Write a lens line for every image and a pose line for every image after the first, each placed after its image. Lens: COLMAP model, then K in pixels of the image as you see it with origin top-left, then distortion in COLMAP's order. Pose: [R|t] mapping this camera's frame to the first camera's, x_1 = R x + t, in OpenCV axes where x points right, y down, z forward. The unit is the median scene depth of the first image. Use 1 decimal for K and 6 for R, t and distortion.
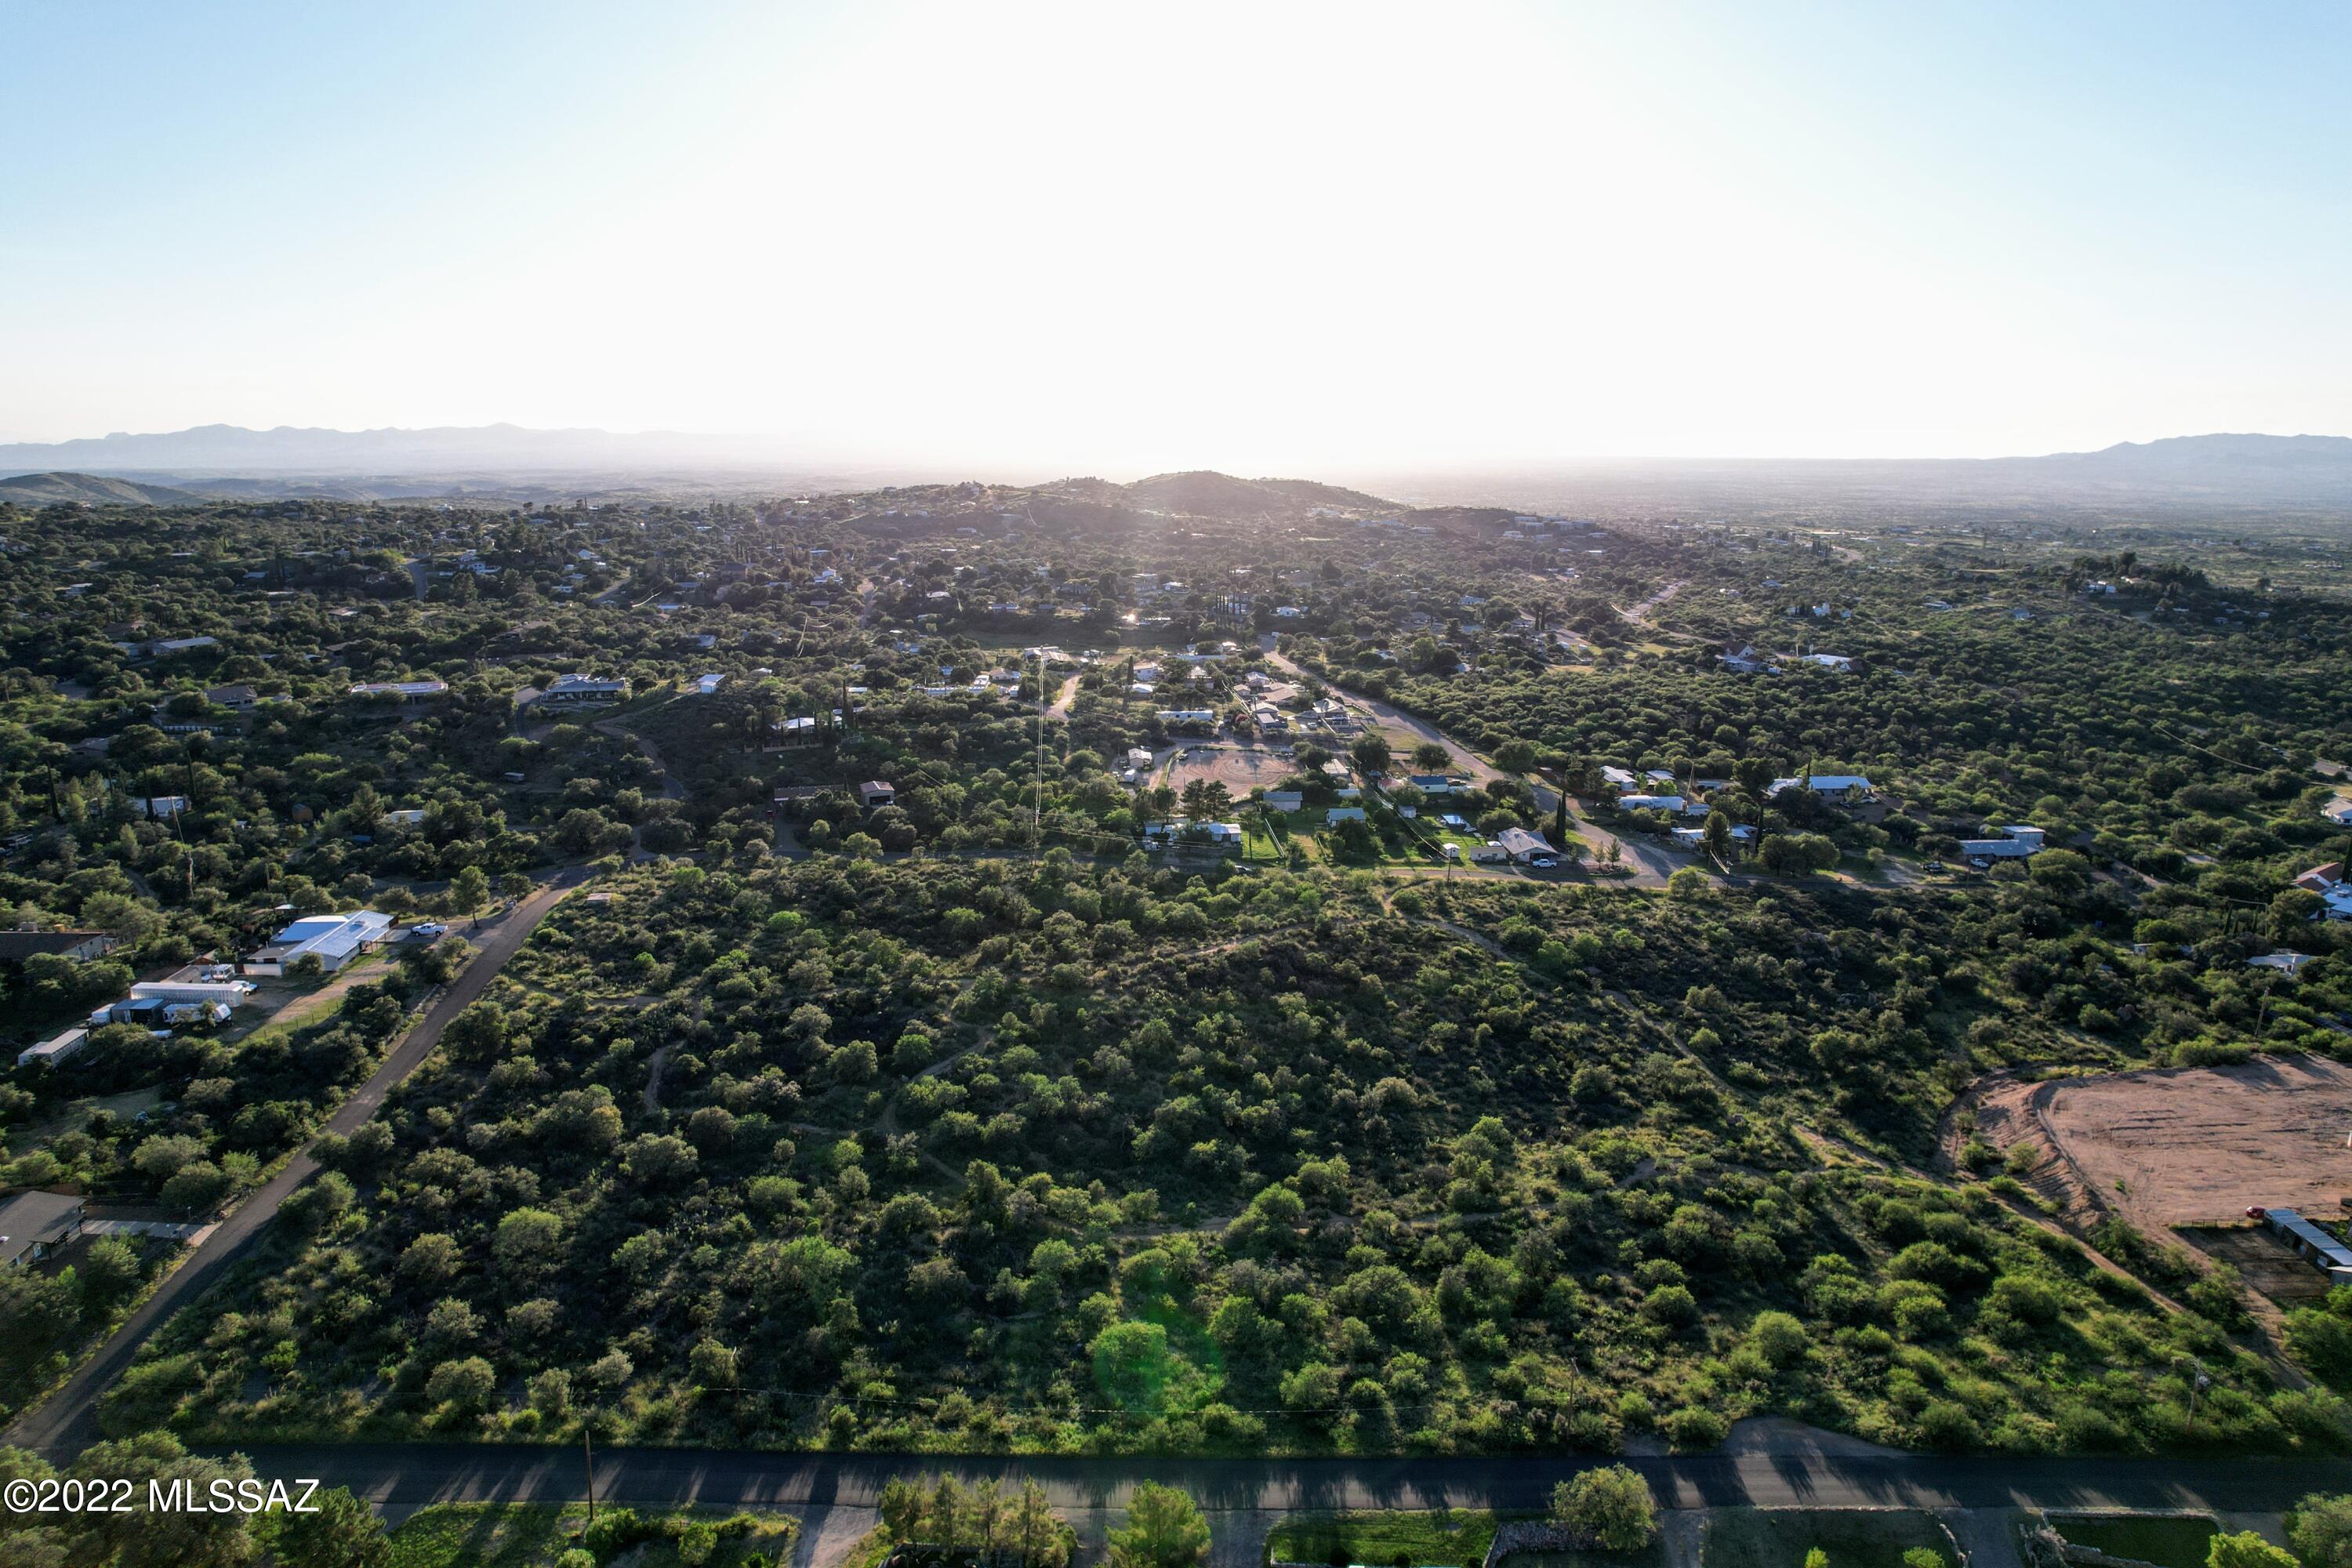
lens RADIAL K [[1506.4, 0, 1176.0], [0, 1506.4, 784.0], [0, 0, 1]] dist [-0.074144, 0.057976]
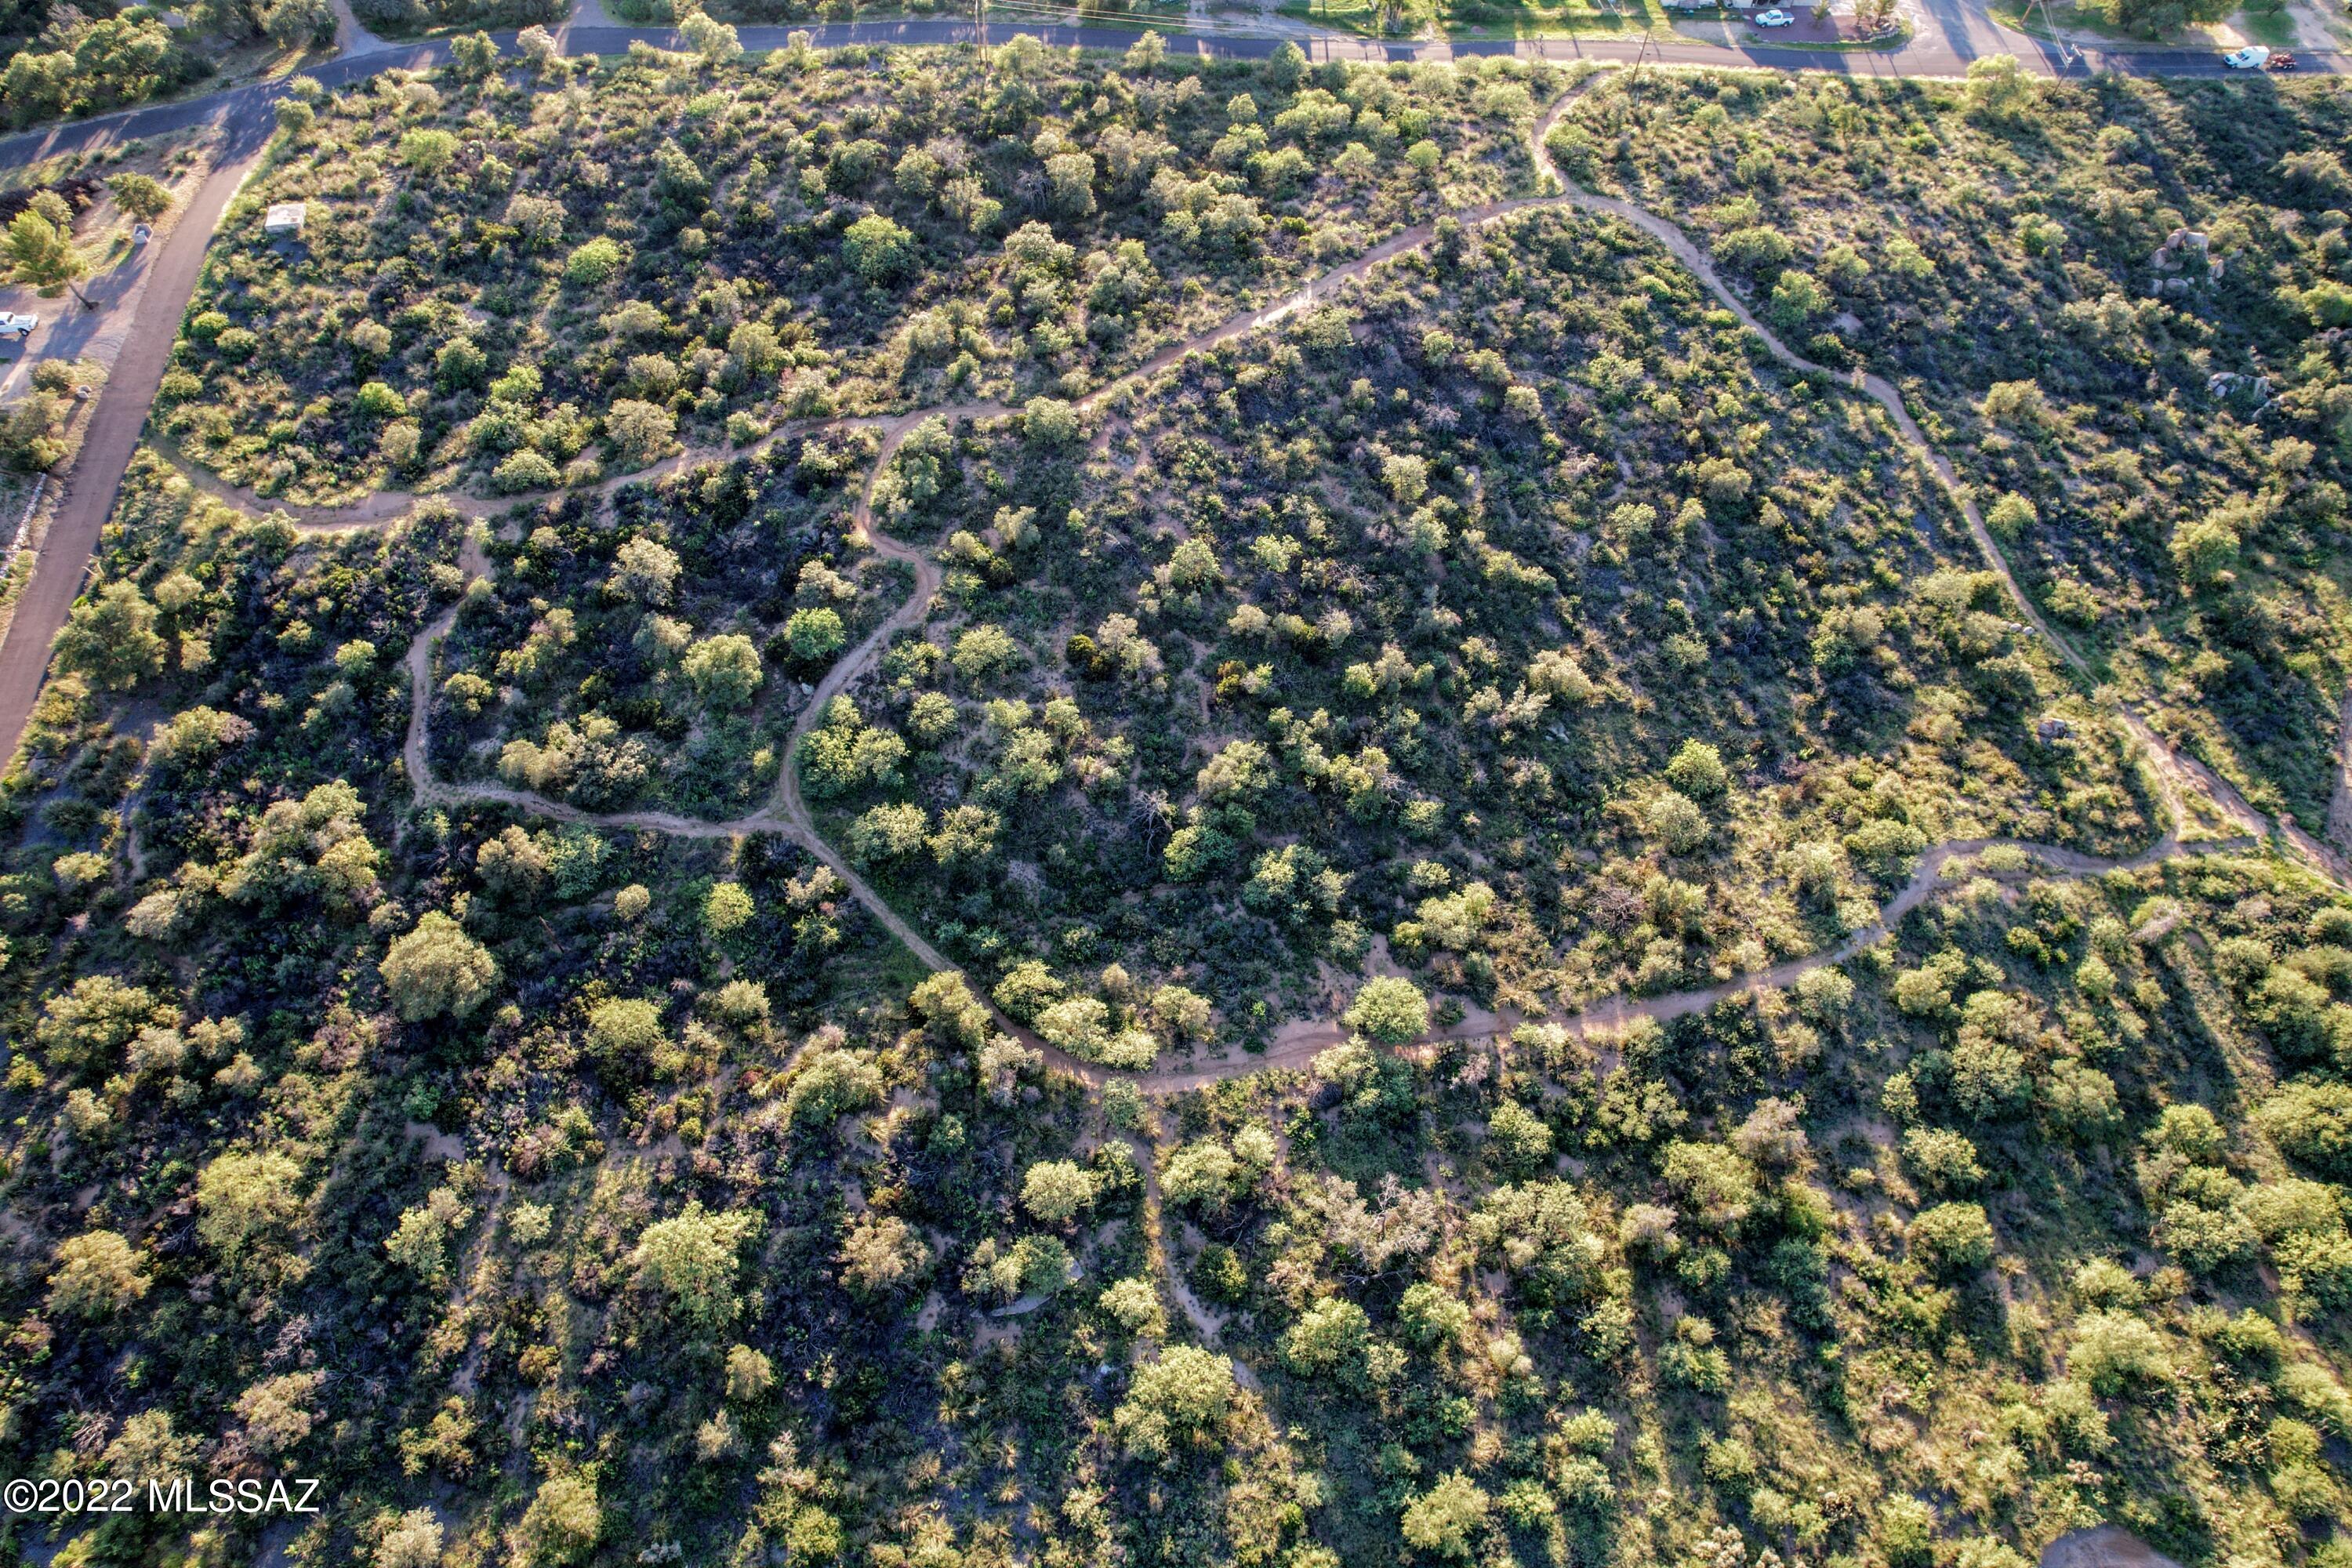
lens RADIAL K [[1505.3, 0, 1176.0], [0, 1505.3, 784.0], [0, 0, 1]] dist [-0.079397, 0.071333]
pose [[0.999980, 0.001029, 0.006239, -0.026673], [-0.004952, 0.741011, 0.671474, -0.207749], [-0.003932, -0.671492, 0.741002, 0.498460]]
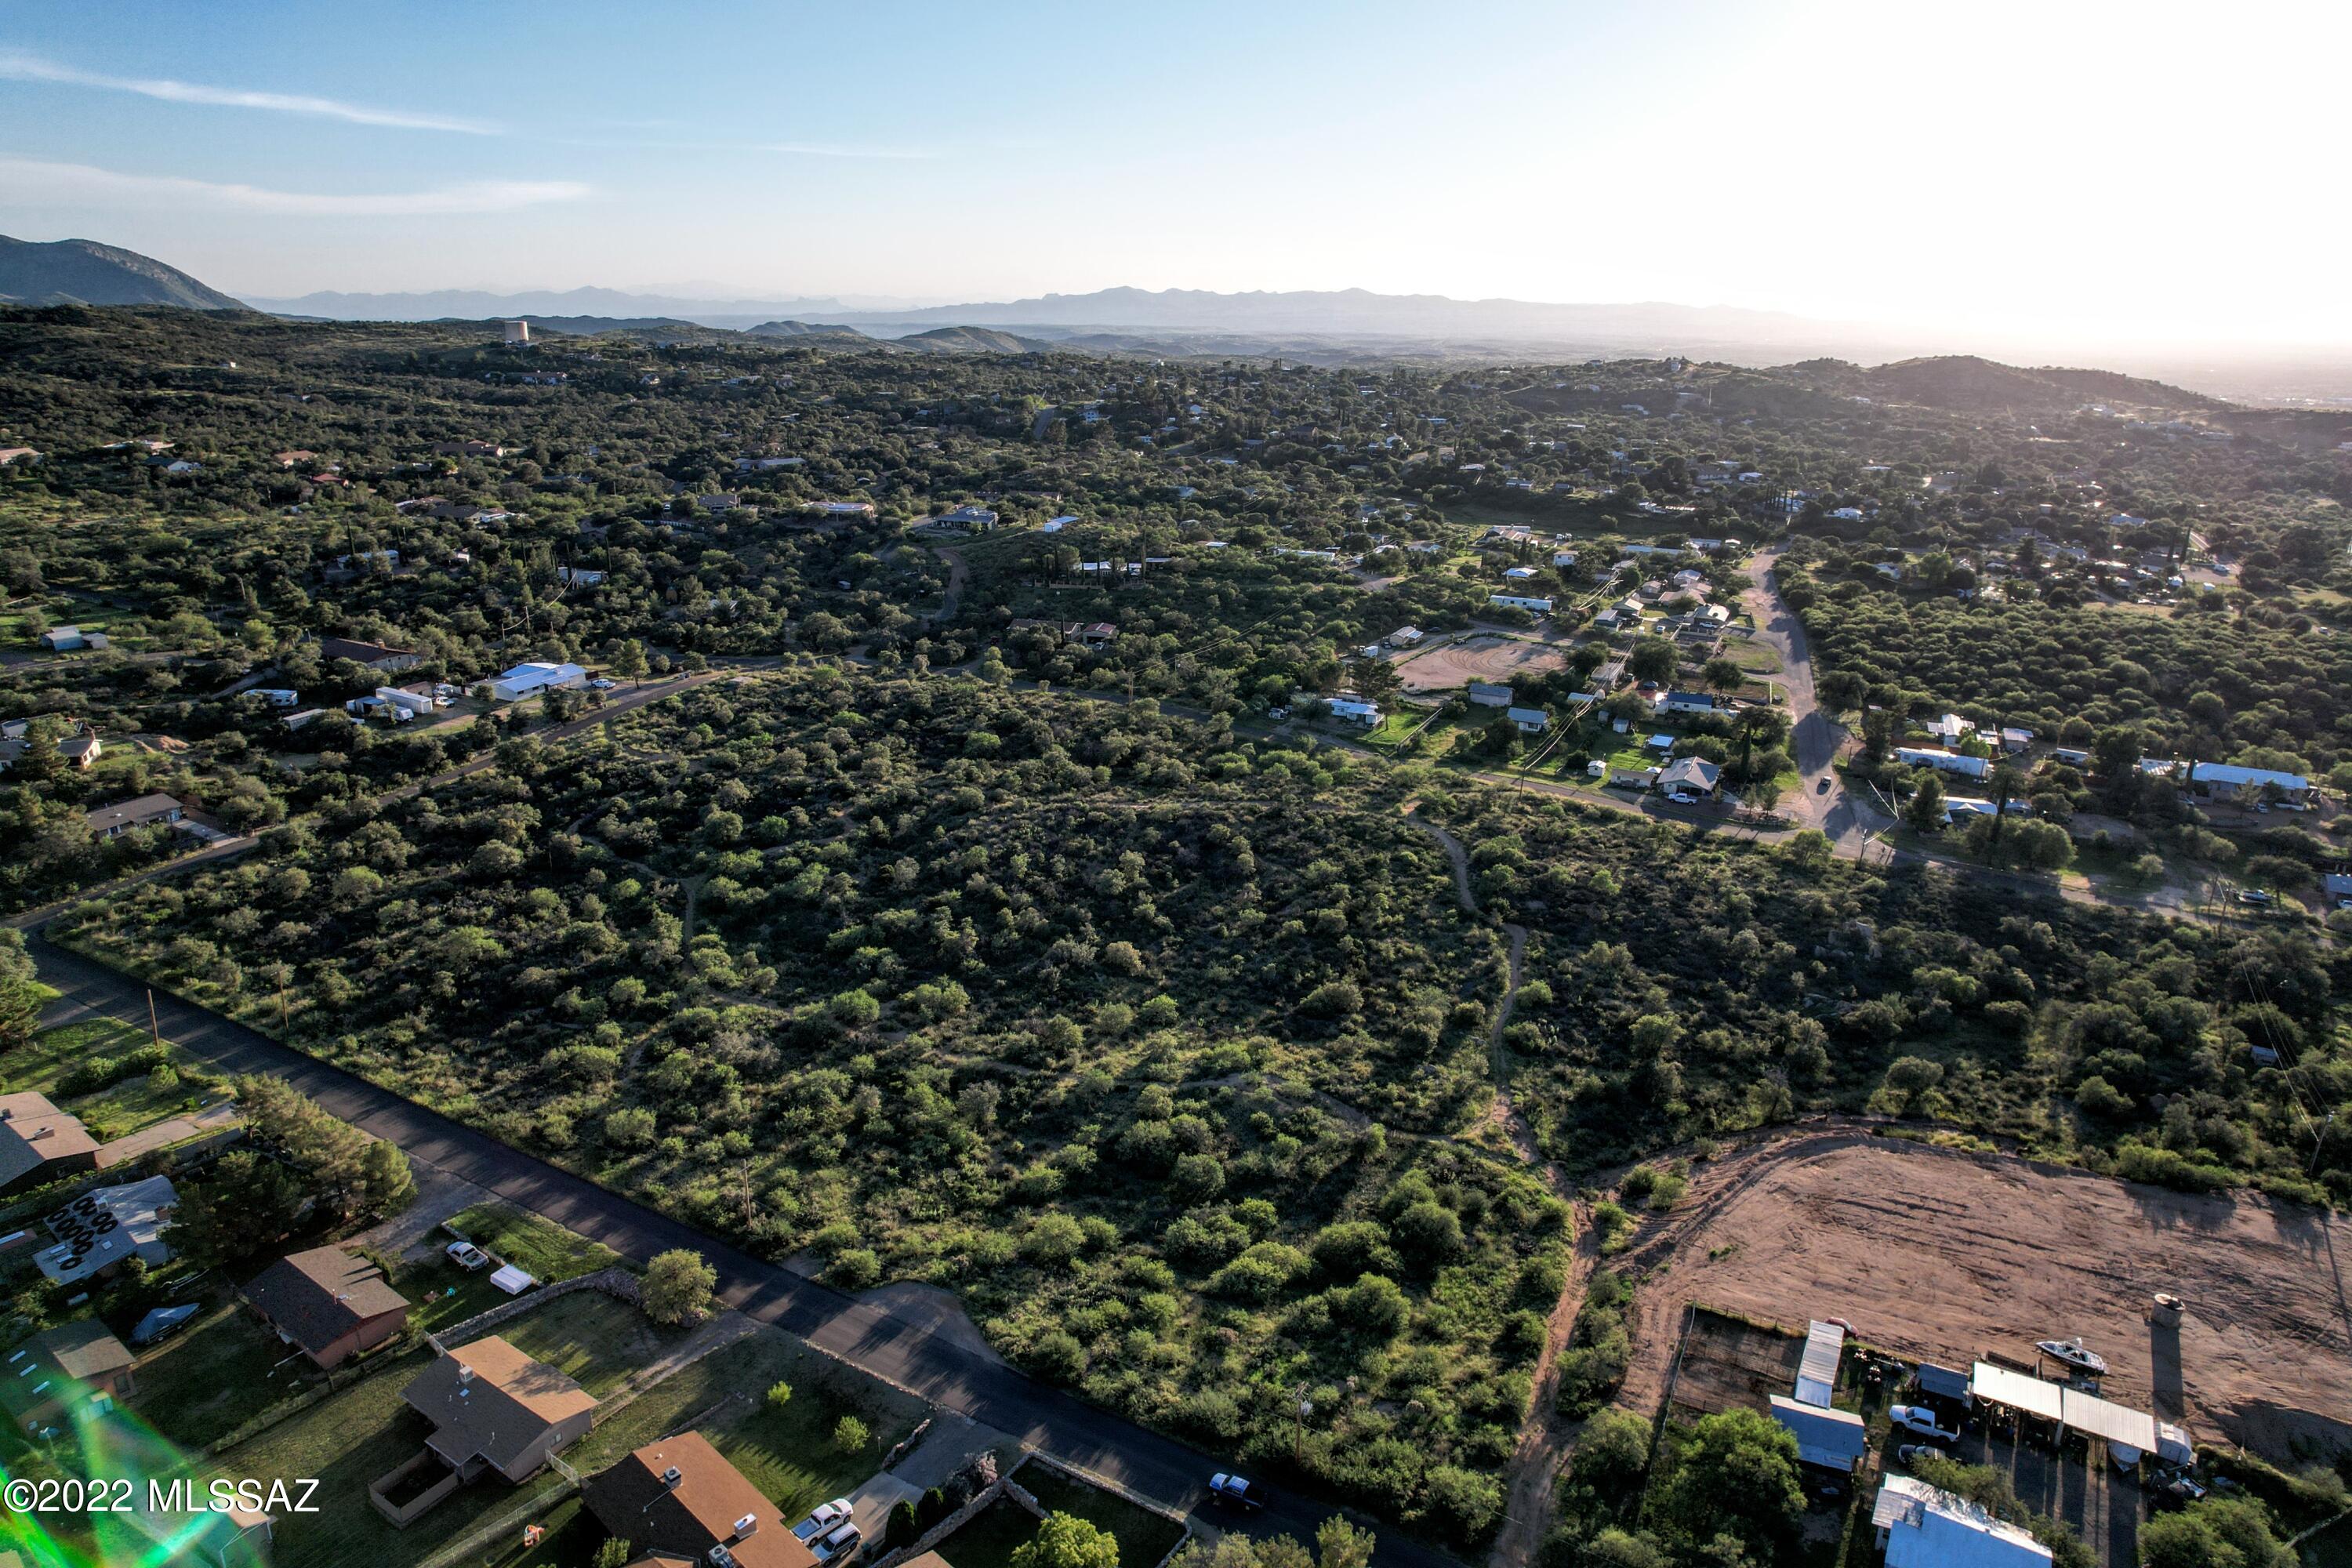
lens RADIAL K [[1505.3, 0, 1176.0], [0, 1505.3, 784.0], [0, 0, 1]] dist [-0.079397, 0.071333]
pose [[0.859649, 0.163685, -0.483954, 0.667477], [-0.123945, 0.985804, 0.113258, -0.028636], [0.495623, -0.037379, 0.867733, 0.151057]]
